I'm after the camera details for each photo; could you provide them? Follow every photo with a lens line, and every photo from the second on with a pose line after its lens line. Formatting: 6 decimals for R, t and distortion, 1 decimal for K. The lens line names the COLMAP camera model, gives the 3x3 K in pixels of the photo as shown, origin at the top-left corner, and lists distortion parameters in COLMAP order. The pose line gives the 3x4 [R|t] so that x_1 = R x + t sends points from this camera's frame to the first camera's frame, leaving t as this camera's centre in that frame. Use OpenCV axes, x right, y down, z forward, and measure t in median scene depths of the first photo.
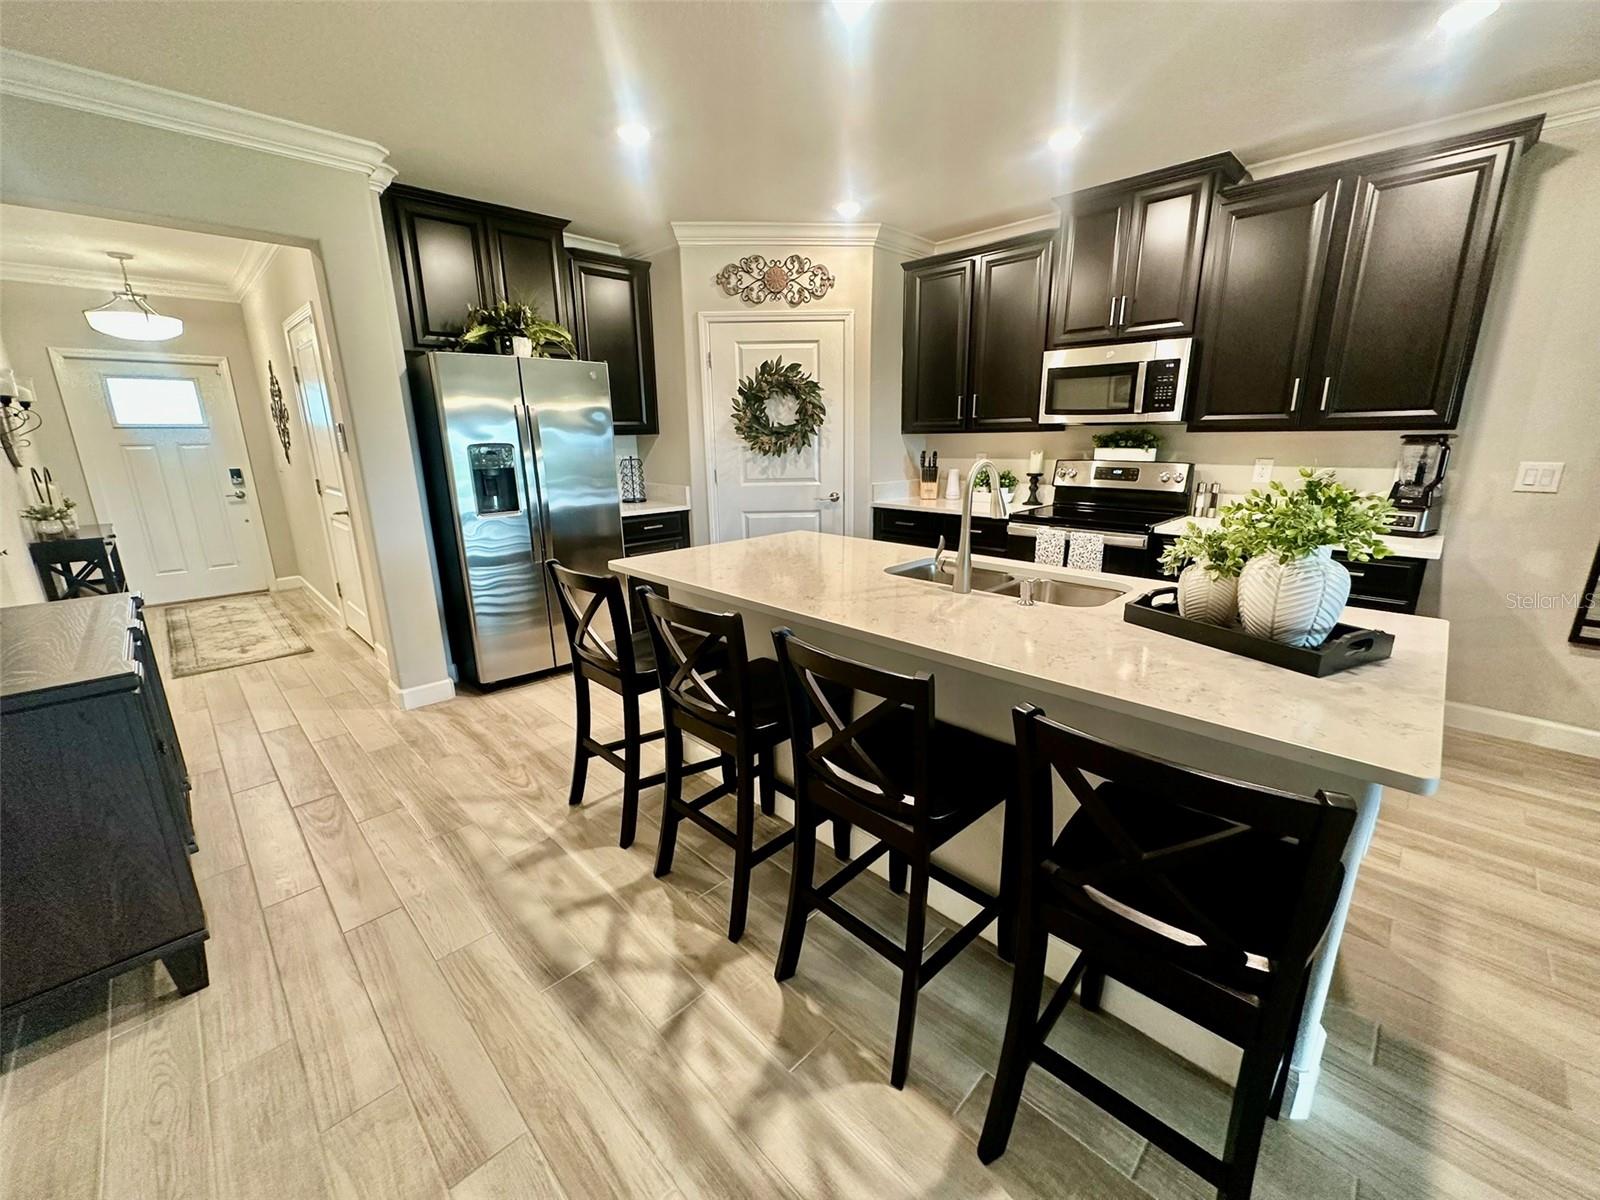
lens RADIAL K [[638.6, 0, 800.0], [0, 638.6, 600.0], [0, 0, 1]] dist [-0.003126, 0.000487]
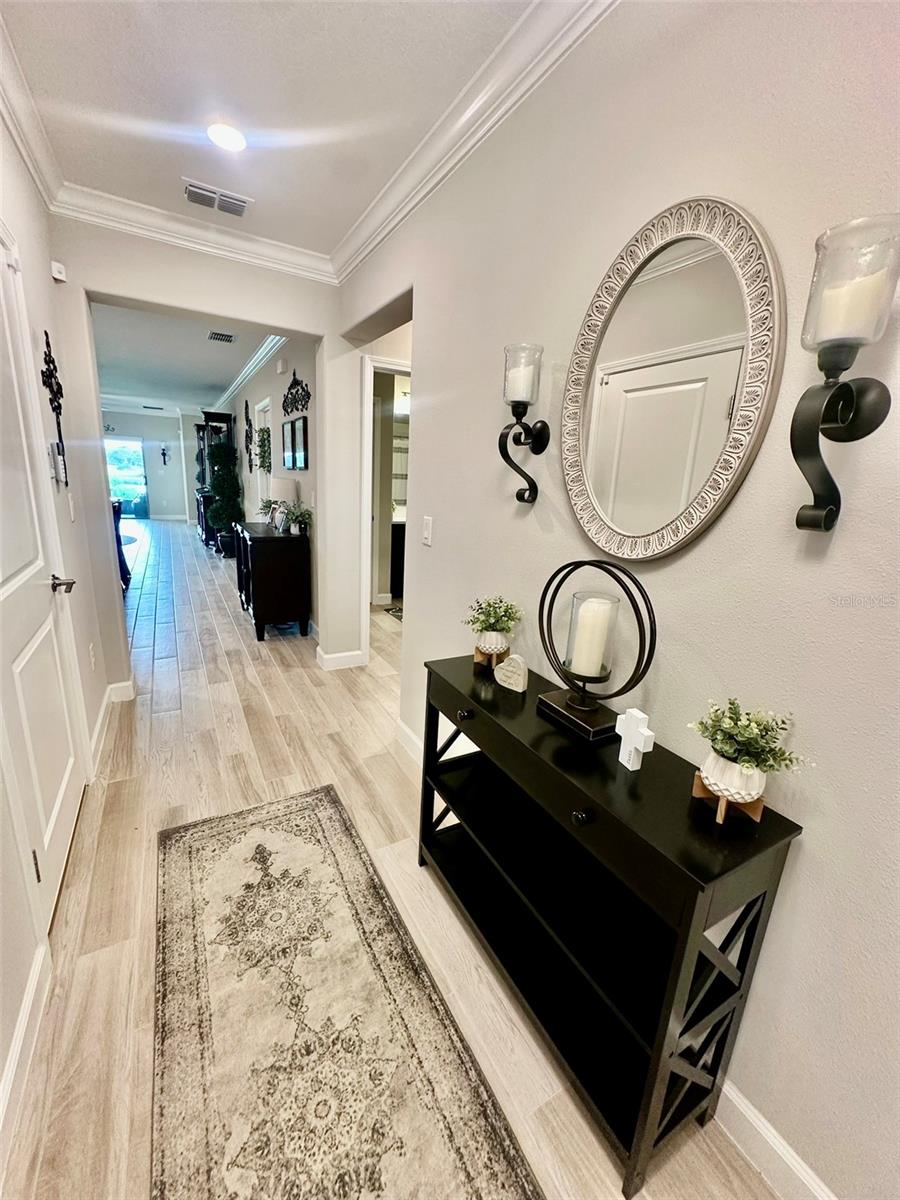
lens RADIAL K [[479.0, 0, 450.0], [0, 479.0, 600.0], [0, 0, 1]] dist [-0.003126, 0.000487]
pose [[-0.963930, -0.105193, 0.244488, -1.172353], [0.024254, 0.880045, 0.474271, -0.327042], [-0.265050, 0.463094, -0.845750, 1.274619]]
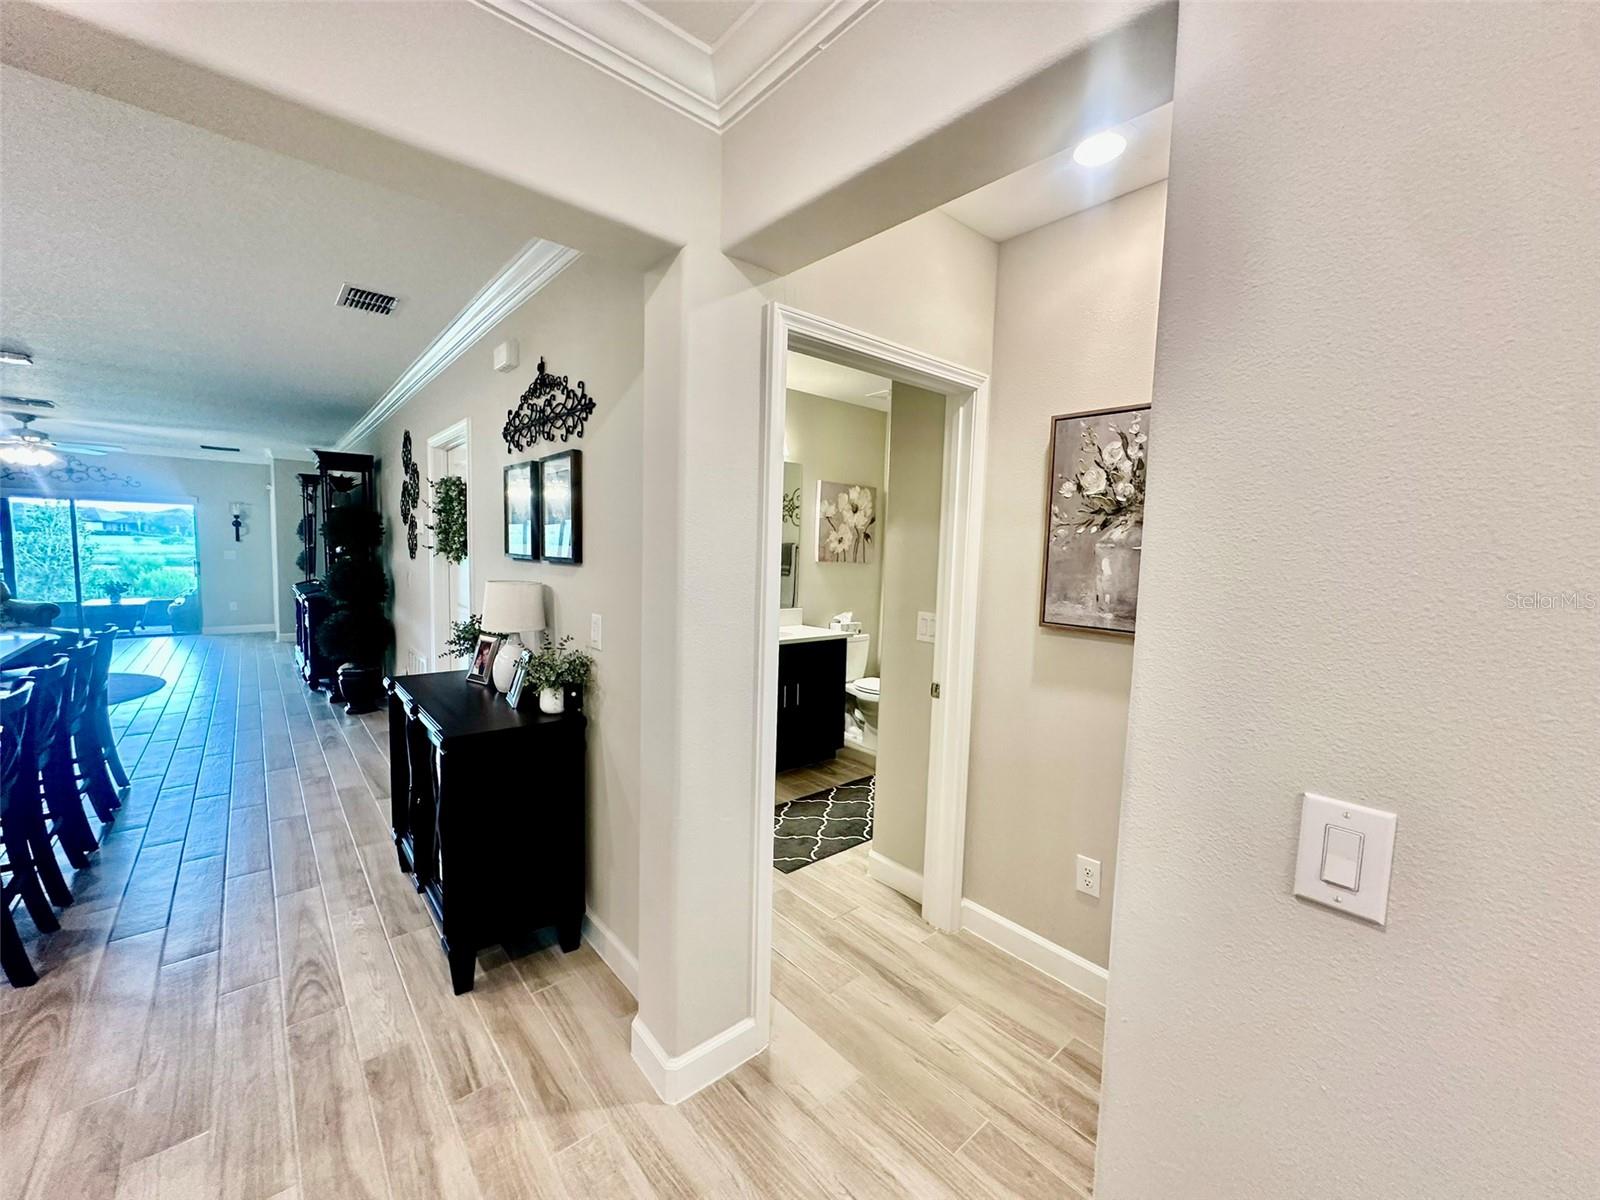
lens RADIAL K [[638.6, 0, 800.0], [0, 638.6, 600.0], [0, 0, 1]] dist [-0.003126, 0.000487]
pose [[-0.997121, -0.023554, 0.072072, -0.863218], [0.001737, 0.943182, 0.332272, -0.266287], [-0.075804, 0.331440, -0.940426, 0.939768]]
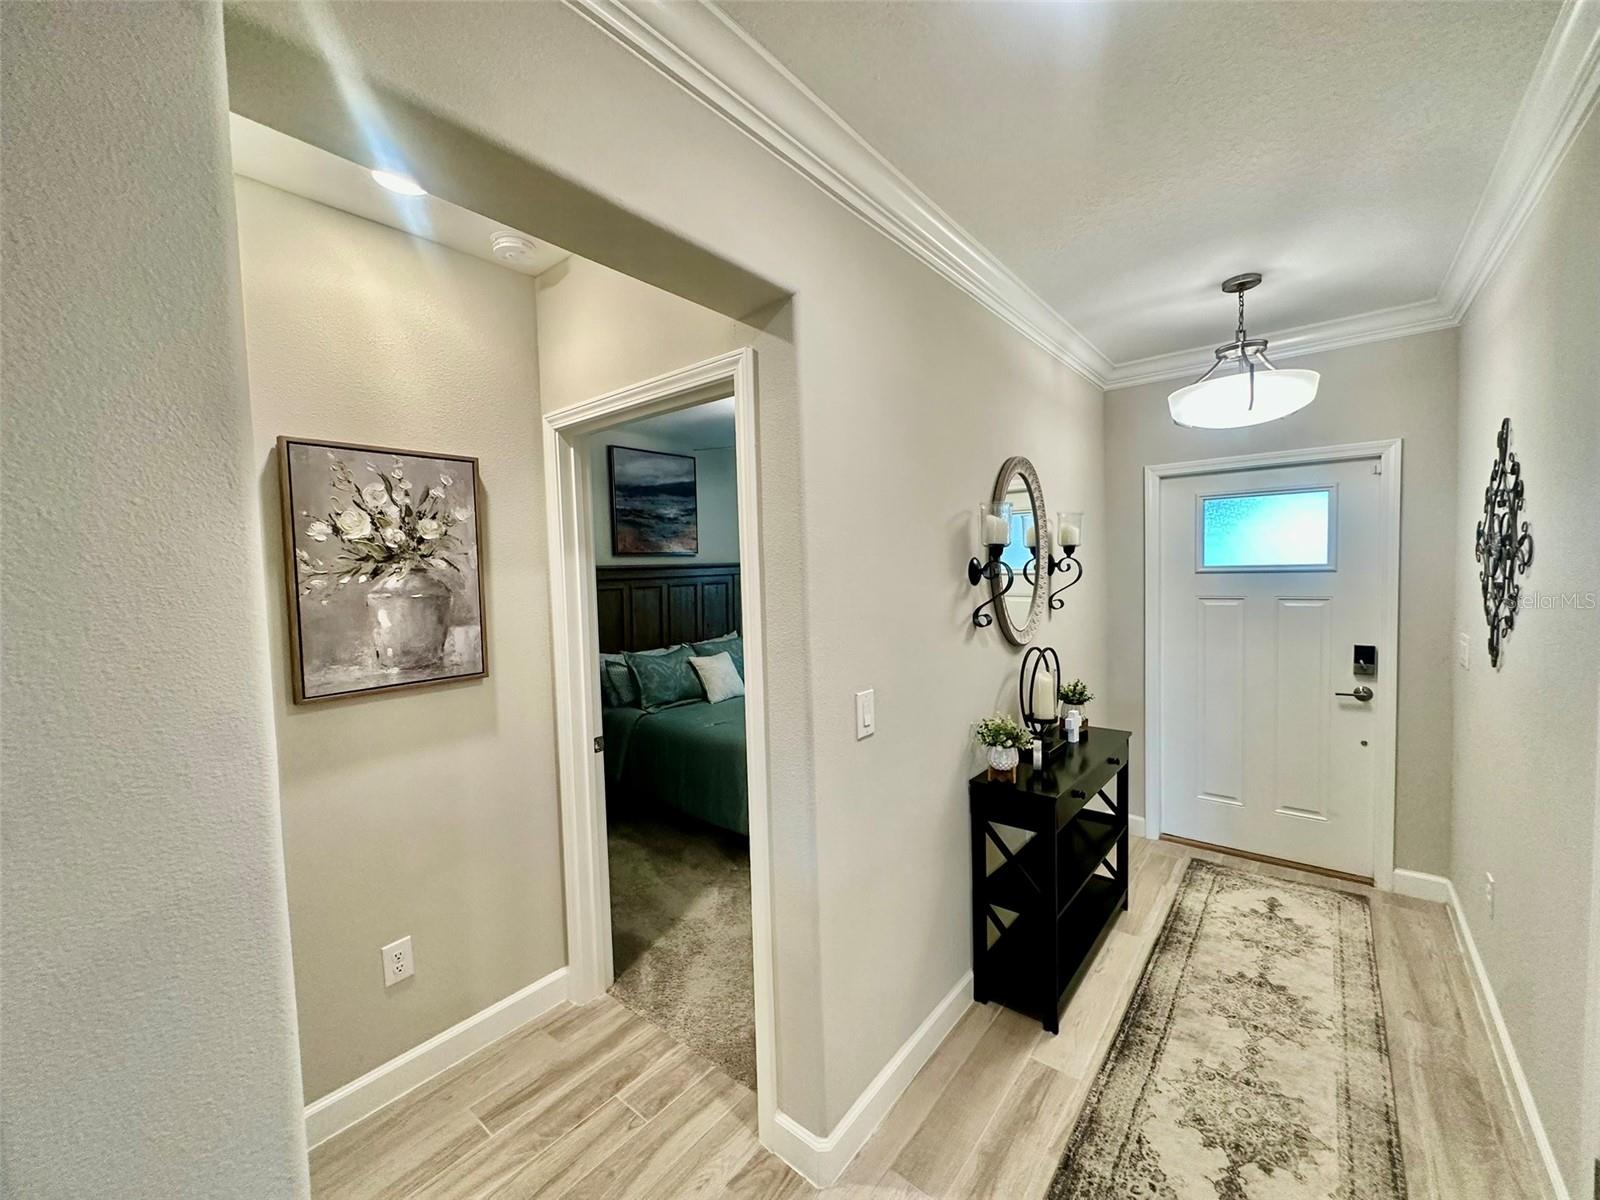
lens RADIAL K [[638.6, 0, 800.0], [0, 638.6, 600.0], [0, 0, 1]] dist [-0.003126, 0.000487]
pose [[0.099954, 0.058290, -0.993283, -0.583435], [-0.225235, 0.973694, 0.034475, -0.220435], [0.969164, 0.220276, 0.110454, 0.679470]]
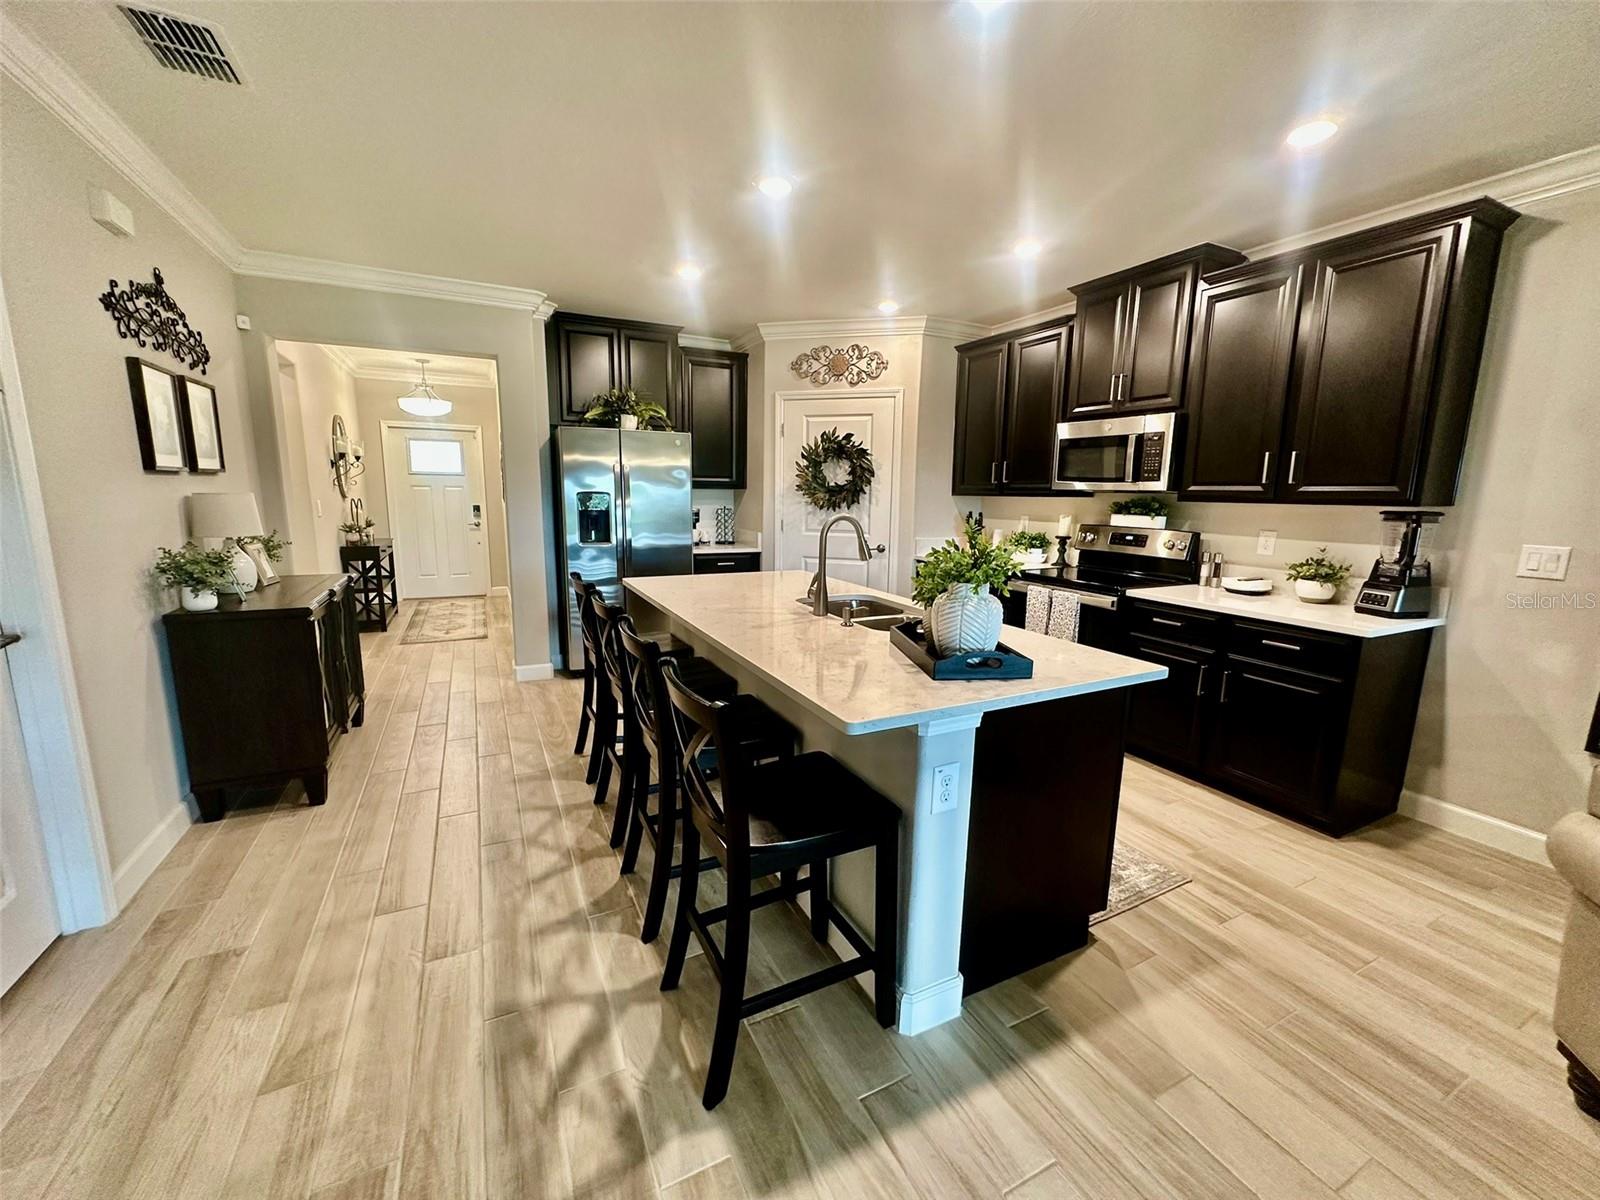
lens RADIAL K [[638.6, 0, 800.0], [0, 638.6, 600.0], [0, 0, 1]] dist [-0.003126, 0.000487]
pose [[0.949344, 0.081592, -0.303461, 0.291165], [-0.107645, 0.991714, -0.070113, 0.024843], [0.295226, 0.099228, 0.950261, -0.109954]]
